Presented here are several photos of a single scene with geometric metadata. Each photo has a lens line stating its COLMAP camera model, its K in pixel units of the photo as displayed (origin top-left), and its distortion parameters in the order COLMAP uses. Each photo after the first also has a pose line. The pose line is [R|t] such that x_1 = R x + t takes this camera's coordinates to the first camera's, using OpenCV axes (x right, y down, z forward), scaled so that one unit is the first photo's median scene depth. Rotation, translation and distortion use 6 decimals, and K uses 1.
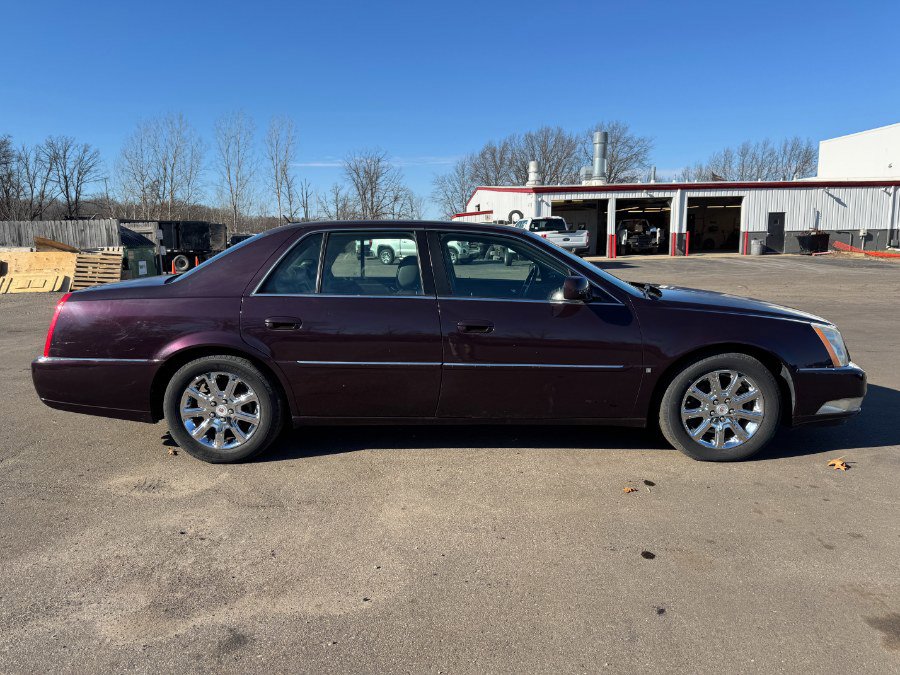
lens RADIAL K [[636.4, 0, 443.1], [0, 636.4, 340.5], [0, 0, 1]] dist [0.043858, -0.067661]
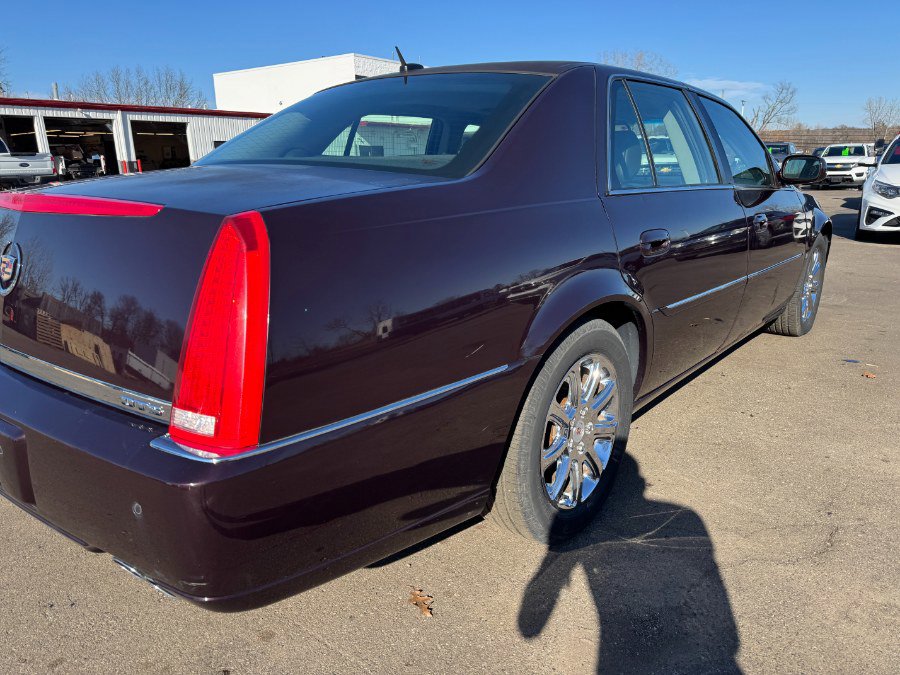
lens RADIAL K [[641.4, 0, 455.4], [0, 641.4, 338.1], [0, 0, 1]] dist [0.038212, -0.041411]
pose [[0.616348, -0.201009, 0.761387, -0.082916], [0.130019, 0.979579, 0.153361, -0.005651], [-0.776666, 0.004471, 0.629896, 0.080490]]
